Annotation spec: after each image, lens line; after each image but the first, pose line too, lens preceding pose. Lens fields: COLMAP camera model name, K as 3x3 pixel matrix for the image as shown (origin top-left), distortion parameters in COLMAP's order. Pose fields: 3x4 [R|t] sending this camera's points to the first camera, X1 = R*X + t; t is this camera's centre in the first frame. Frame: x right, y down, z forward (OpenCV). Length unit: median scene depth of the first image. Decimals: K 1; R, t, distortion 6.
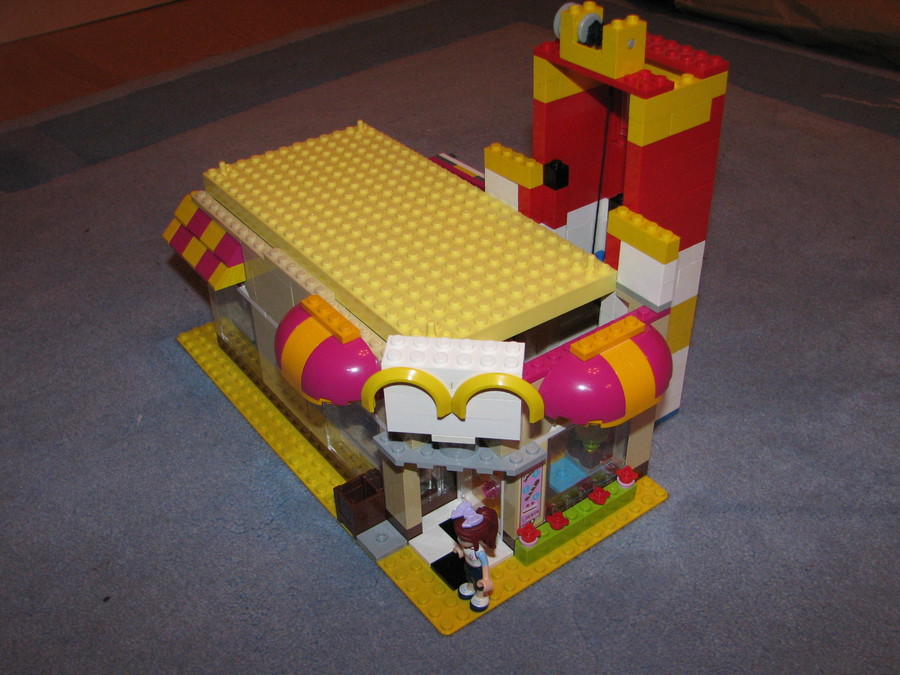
lens RADIAL K [[970.8, 0, 452.0], [0, 970.8, 359.0], [0, 0, 1]] dist [-0.195566, 0.219681]
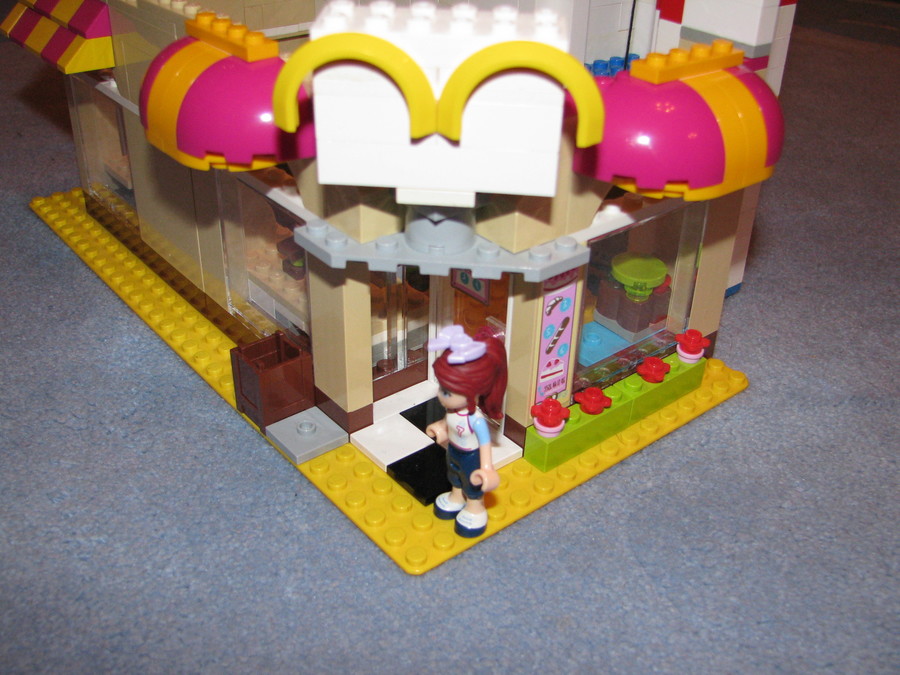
lens RADIAL K [[970.8, 0, 452.0], [0, 970.8, 359.0], [0, 0, 1]] dist [-0.195566, 0.219681]
pose [[0.998062, 0.010692, 0.061297, -0.019490], [-0.006435, 0.997580, -0.069233, 0.187792], [-0.061889, 0.068705, 0.995716, 0.390789]]
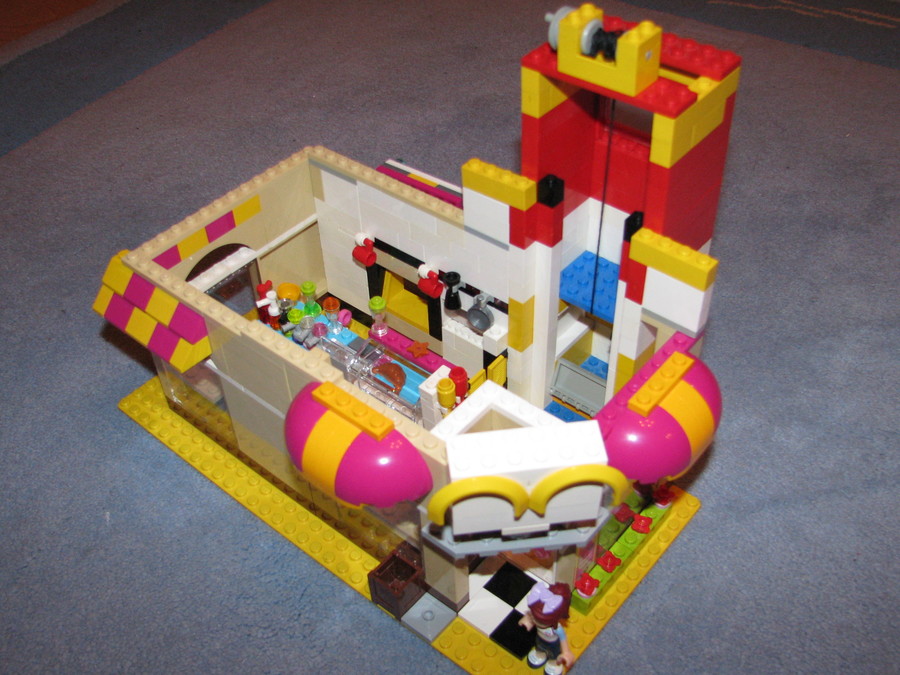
lens RADIAL K [[970.8, 0, 452.0], [0, 970.8, 359.0], [0, 0, 1]] dist [-0.195566, 0.219681]
pose [[0.973057, -0.168712, 0.157150, -0.158733], [0.149101, 0.980338, 0.129250, -0.176757], [-0.175866, -0.102337, 0.979080, 0.123609]]
